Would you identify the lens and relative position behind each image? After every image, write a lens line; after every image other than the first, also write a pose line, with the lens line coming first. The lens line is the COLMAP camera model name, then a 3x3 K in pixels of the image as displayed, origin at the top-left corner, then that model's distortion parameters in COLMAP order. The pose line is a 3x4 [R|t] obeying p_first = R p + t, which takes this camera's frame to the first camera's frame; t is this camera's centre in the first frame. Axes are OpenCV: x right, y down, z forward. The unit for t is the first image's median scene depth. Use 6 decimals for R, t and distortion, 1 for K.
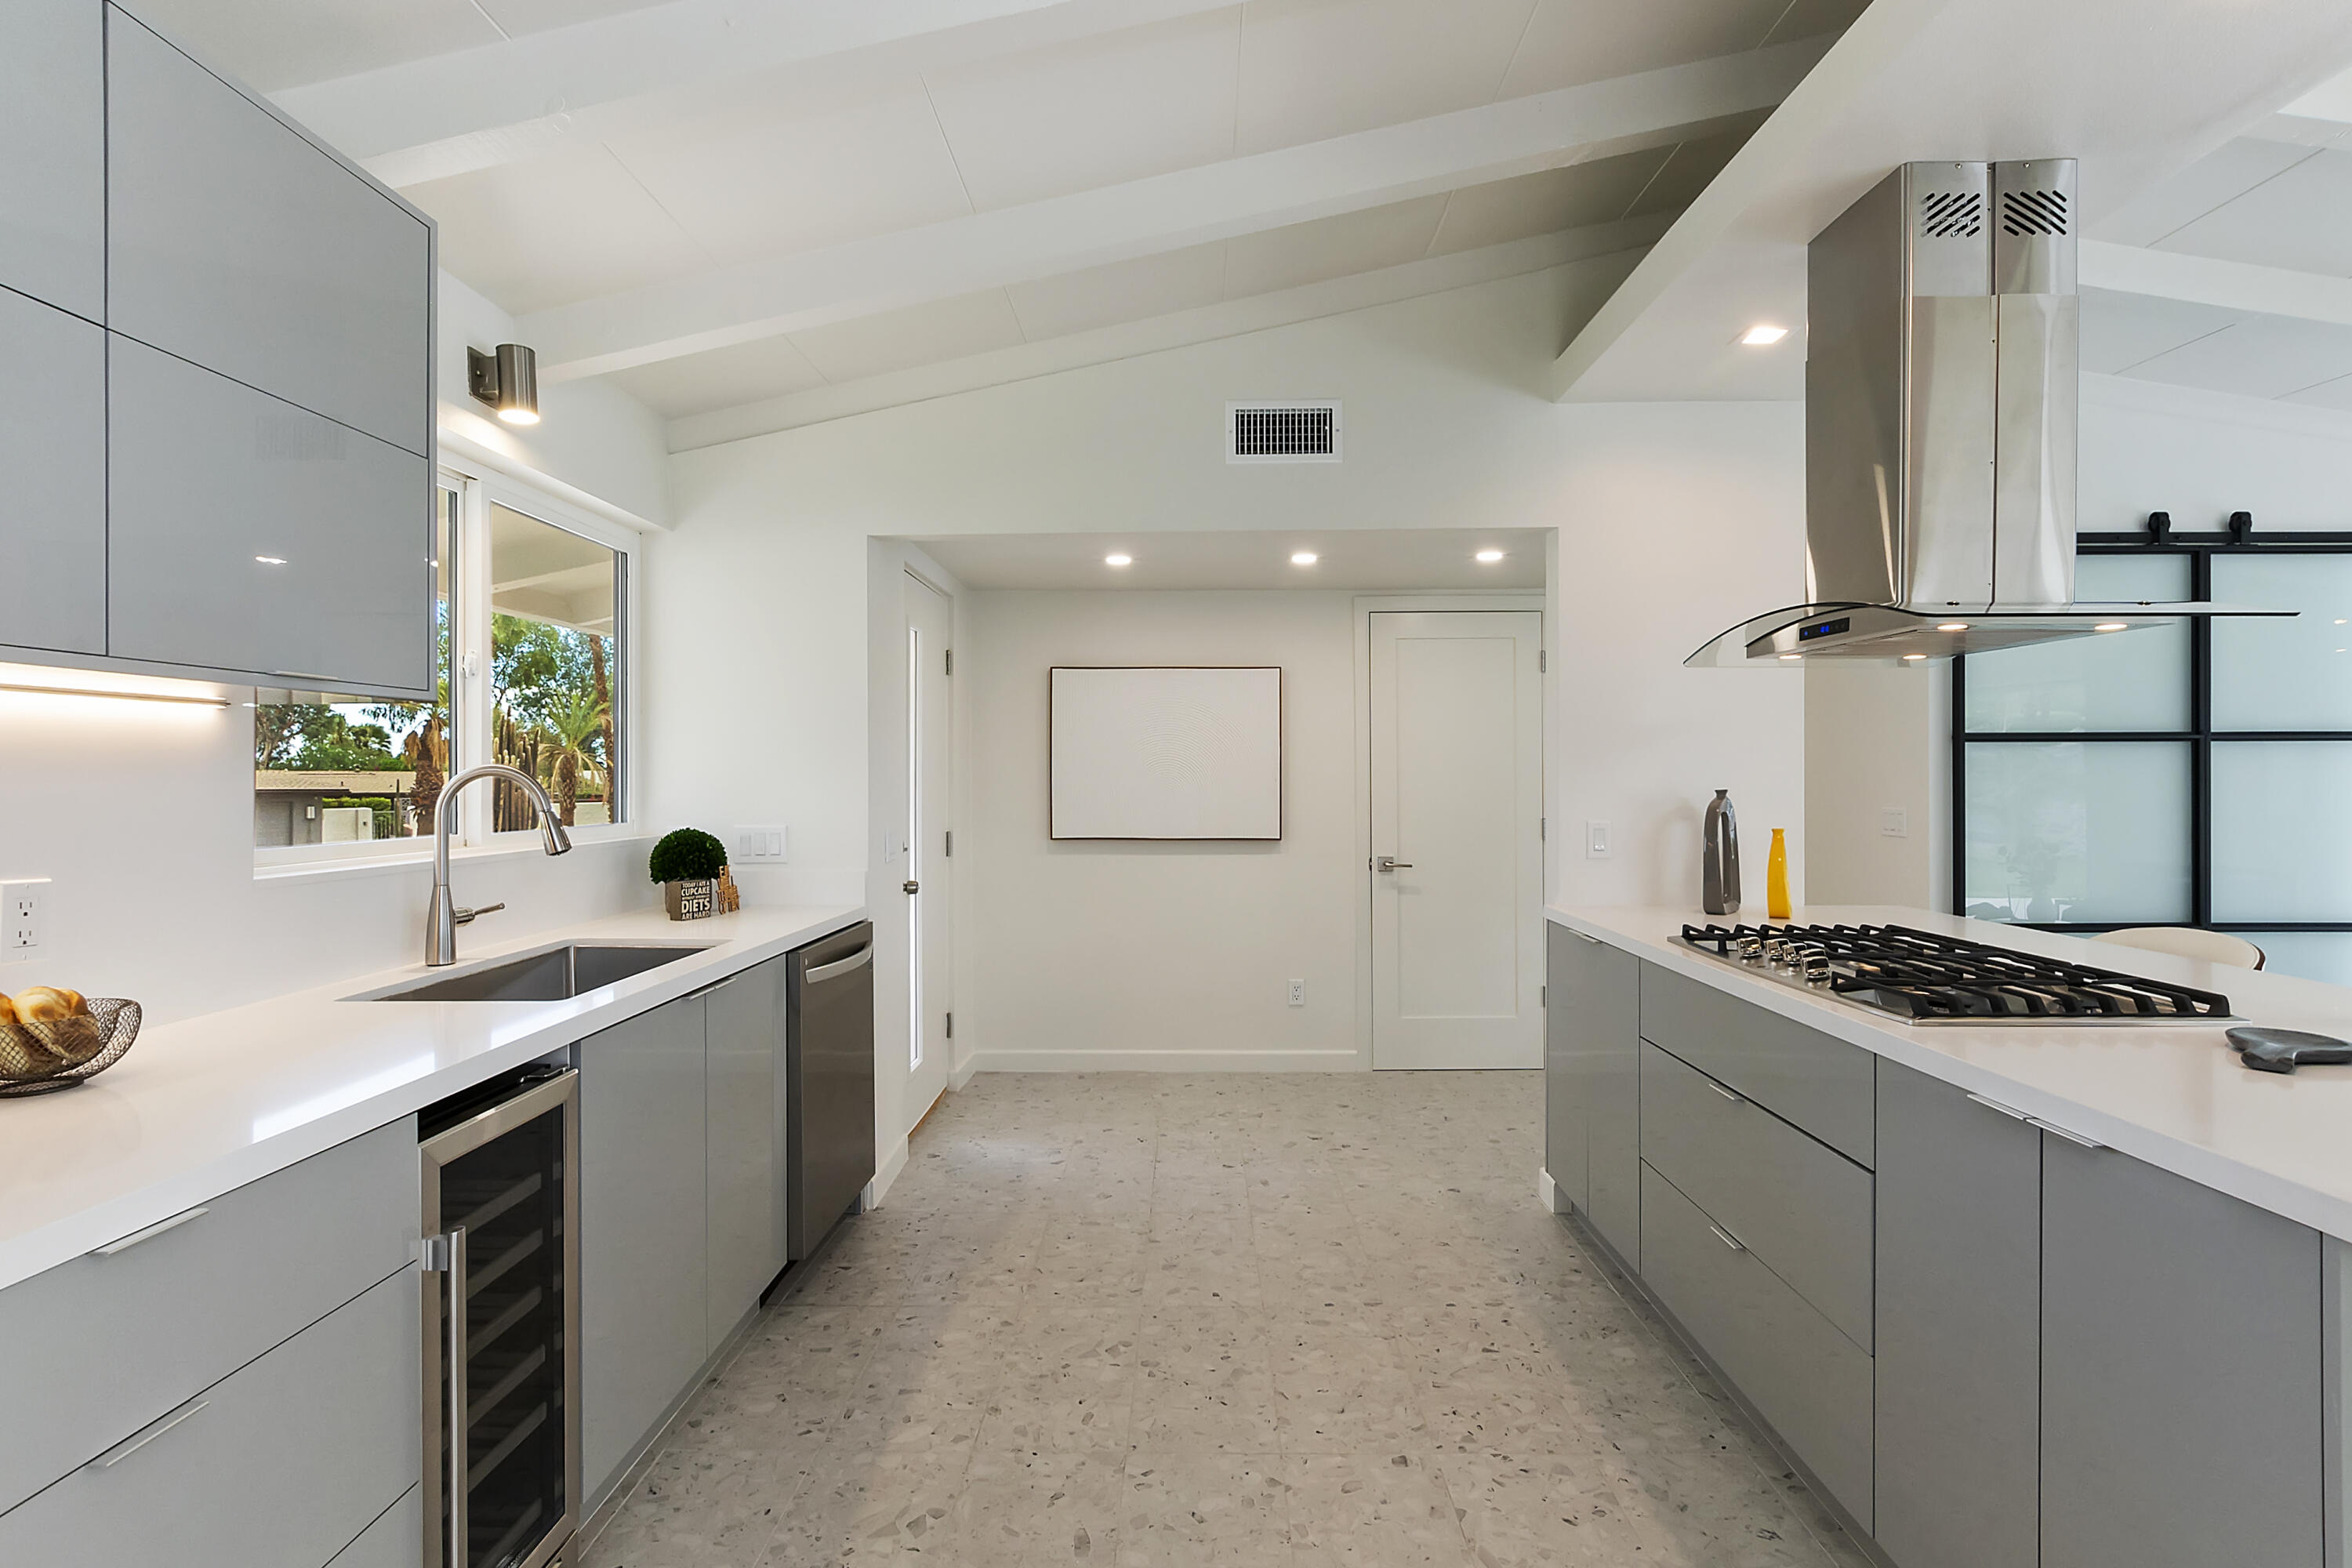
lens RADIAL K [[1132.5, 0, 1187.8], [0, 1132.5, 774.6], [0, 0, 1]] dist [-0.002260, -0.004676]
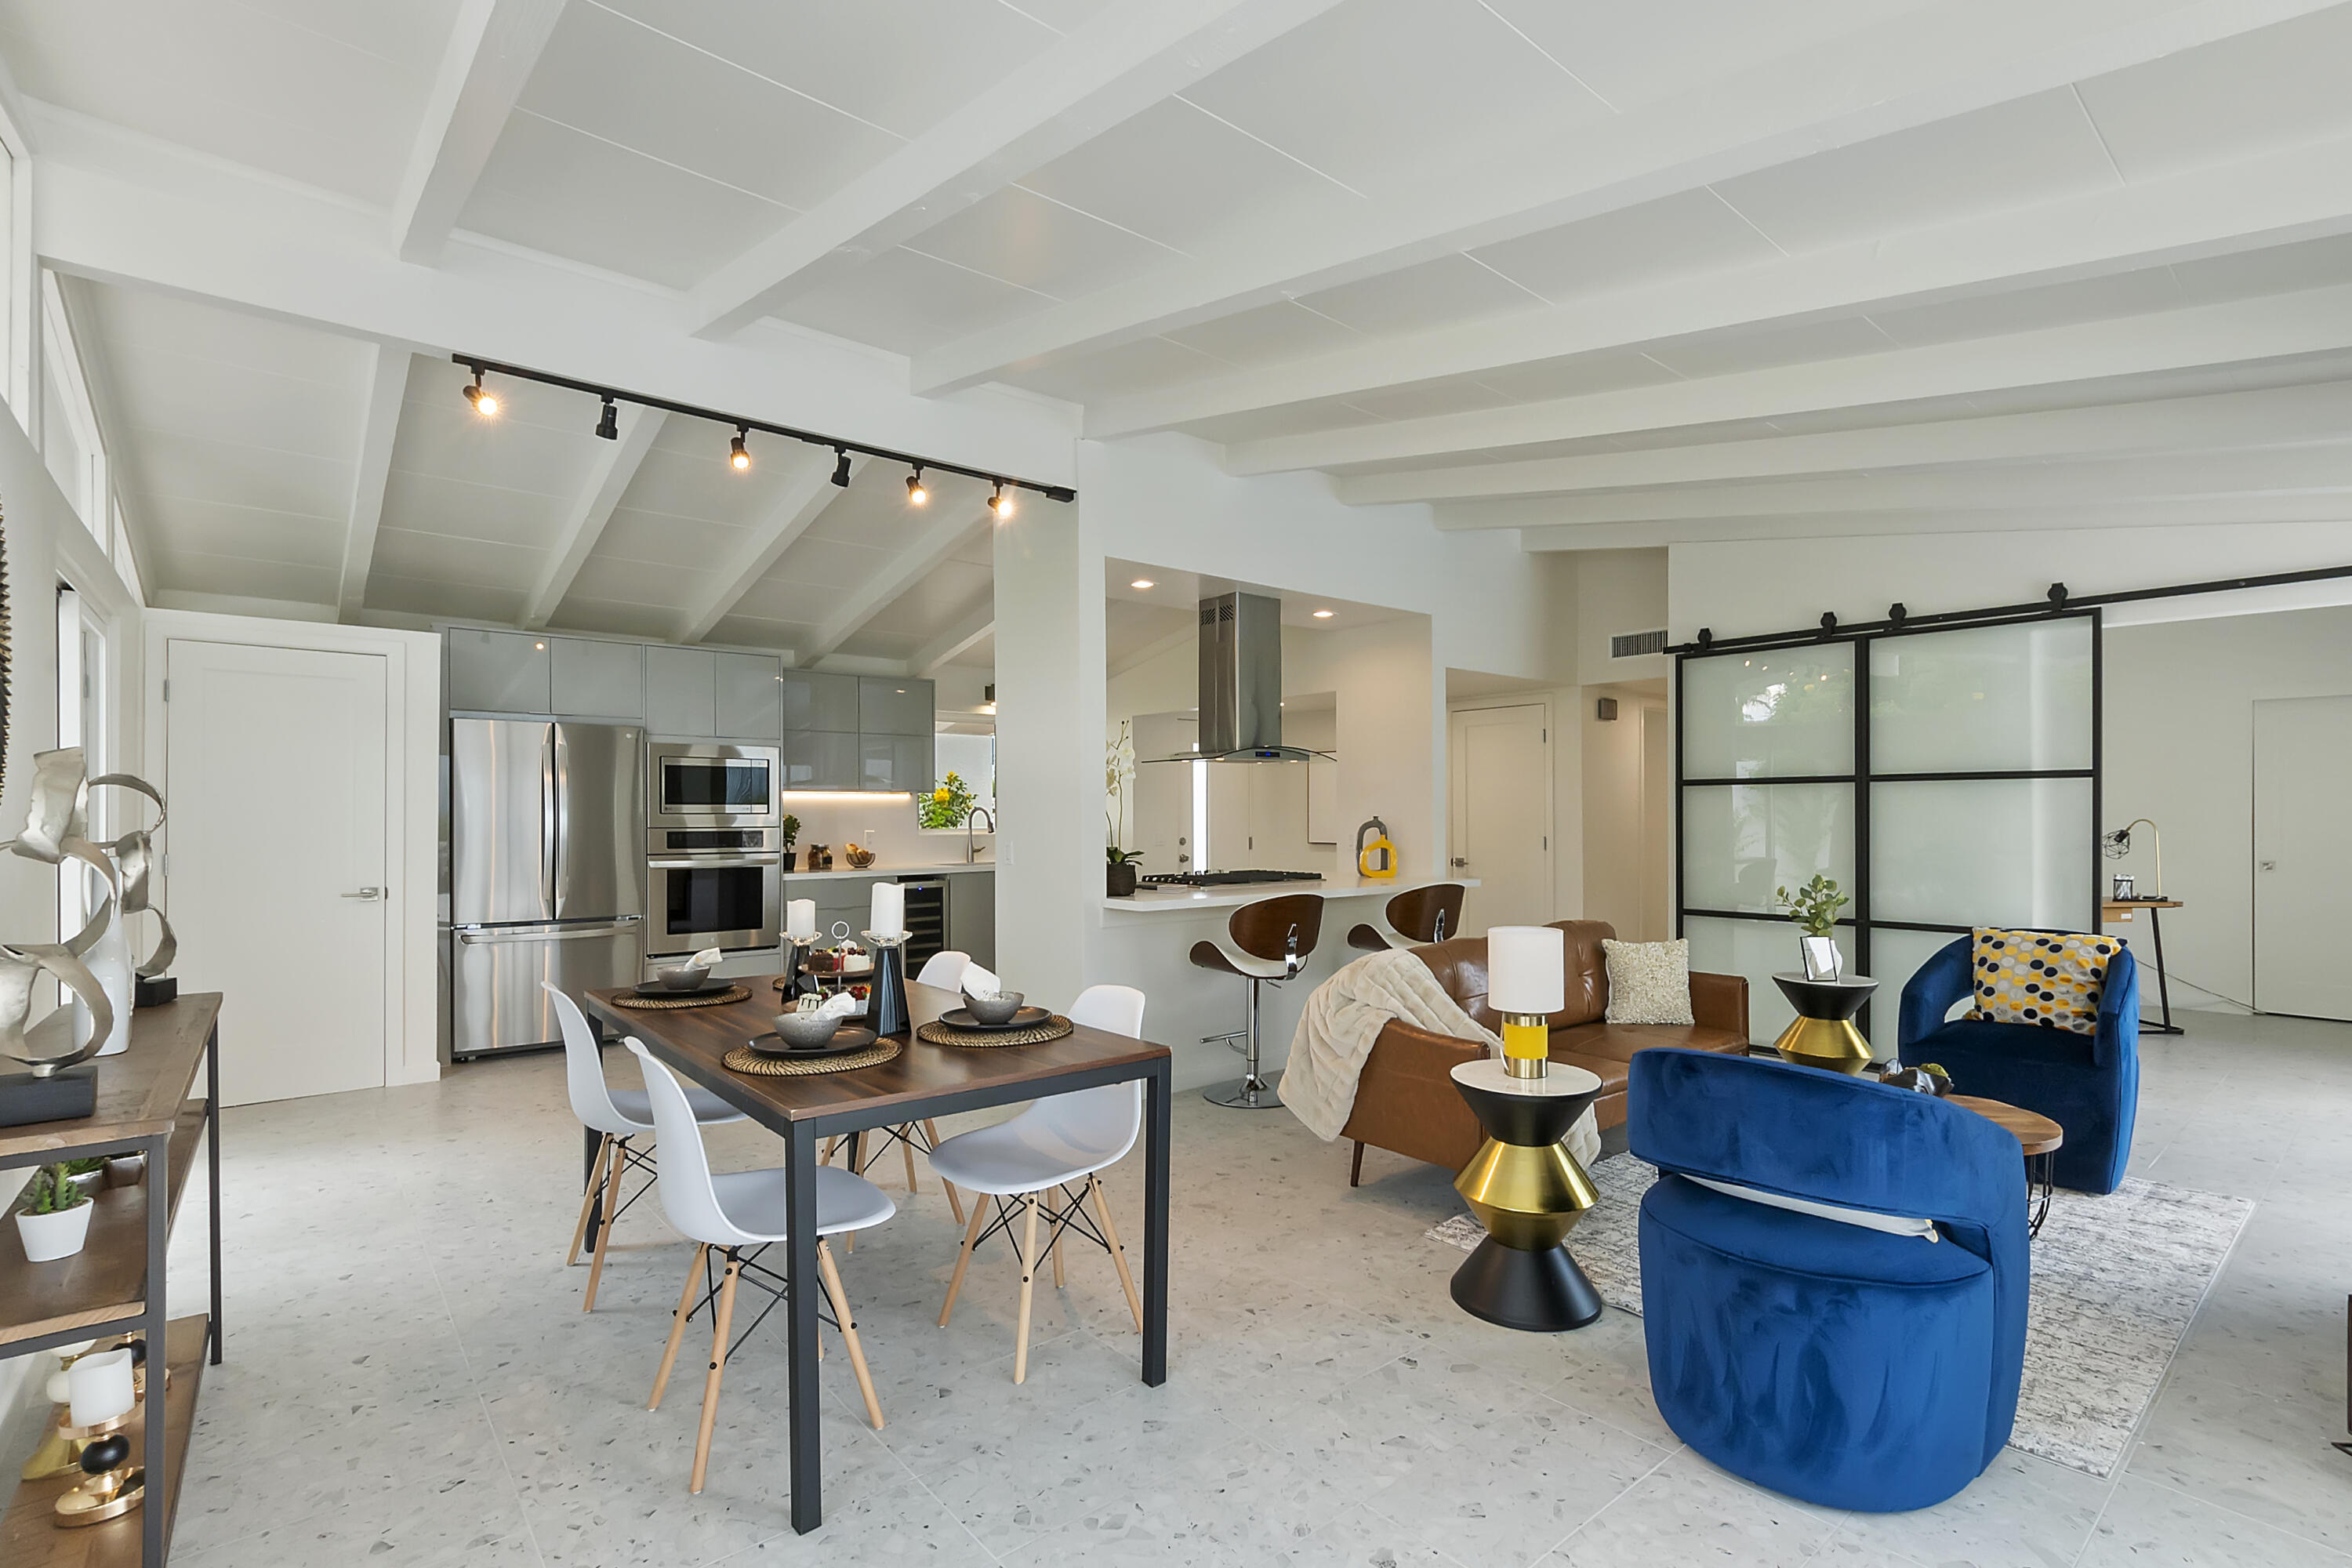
lens RADIAL K [[1083.0, 0, 1158.9], [0, 1083.0, 834.7], [0, 0, 1]] dist [-0.009711, 0.003020]
pose [[0.638364, 0.014873, -0.769591, 1.720043], [0.002303, 0.999772, 0.021232, 0.002141], [0.769731, -0.015326, 0.638184, -0.546763]]
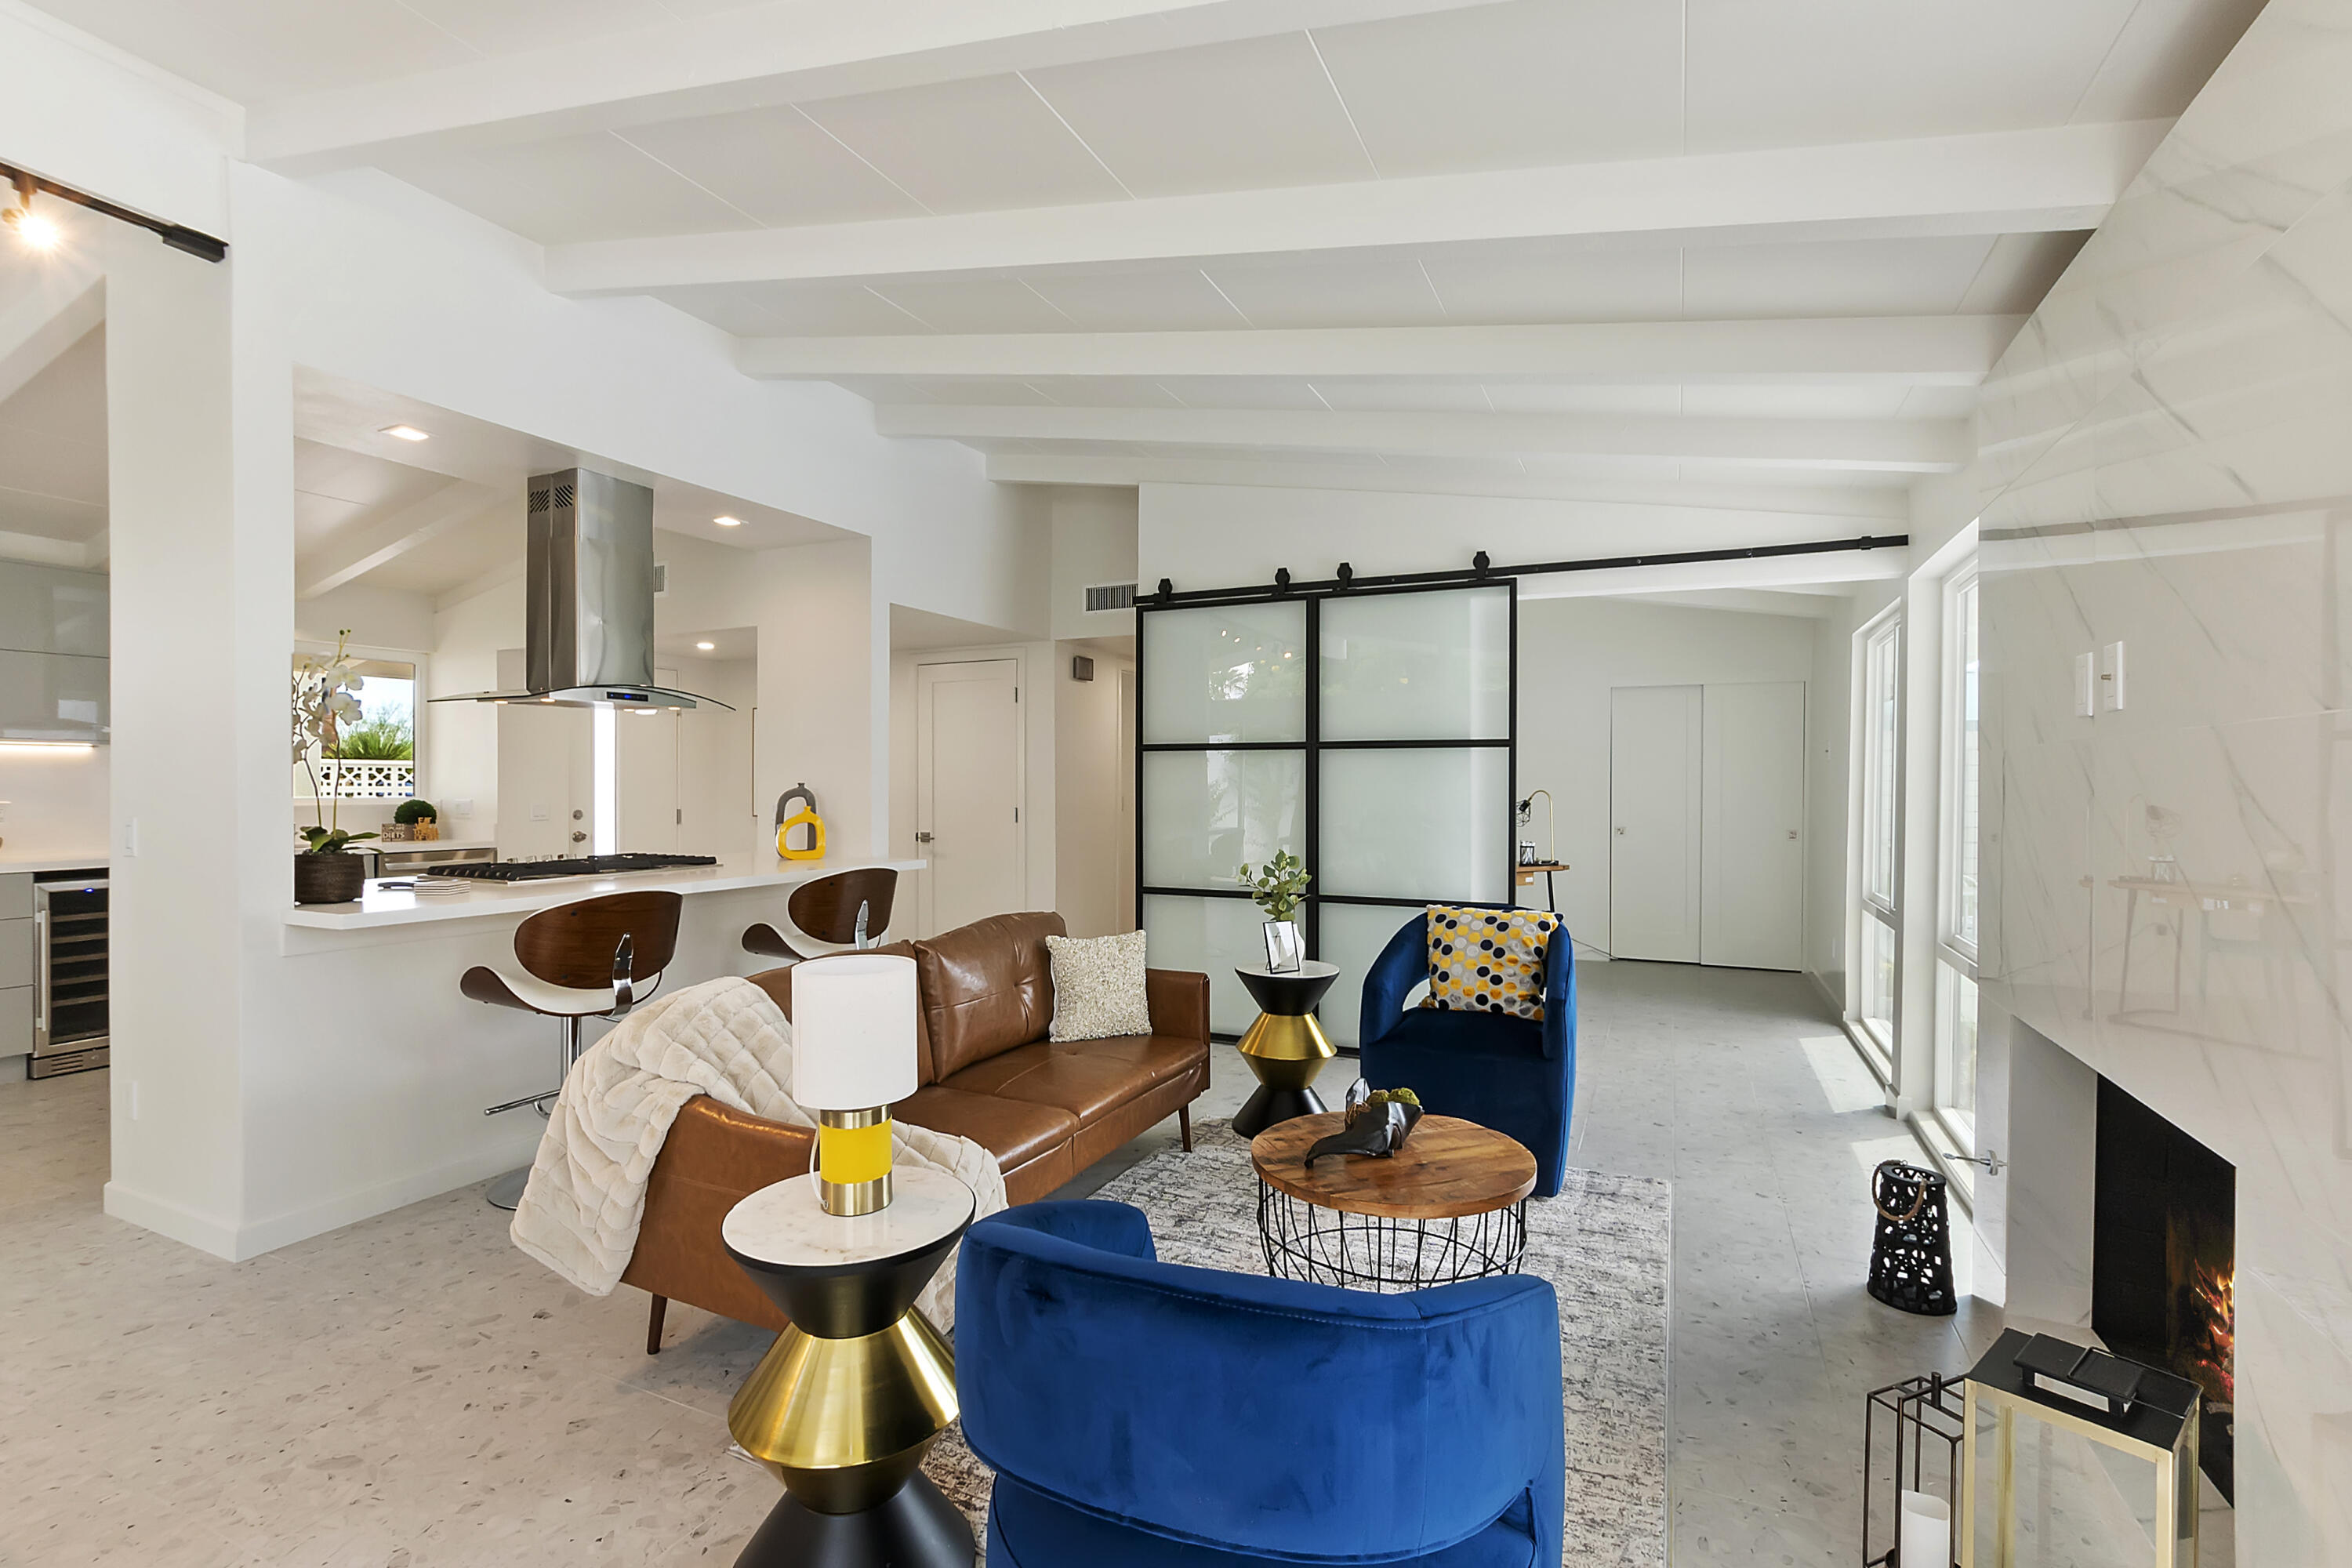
lens RADIAL K [[1083.0, 0, 1178.9], [0, 1083.0, 774.9], [0, 0, 1]] dist [-0.009711, 0.003020]
pose [[0.911363, -0.000282, -0.411604, 1.602618], [-0.002979, 0.999969, -0.007281, 0.010075], [0.411594, 0.007862, 0.911334, -0.196464]]
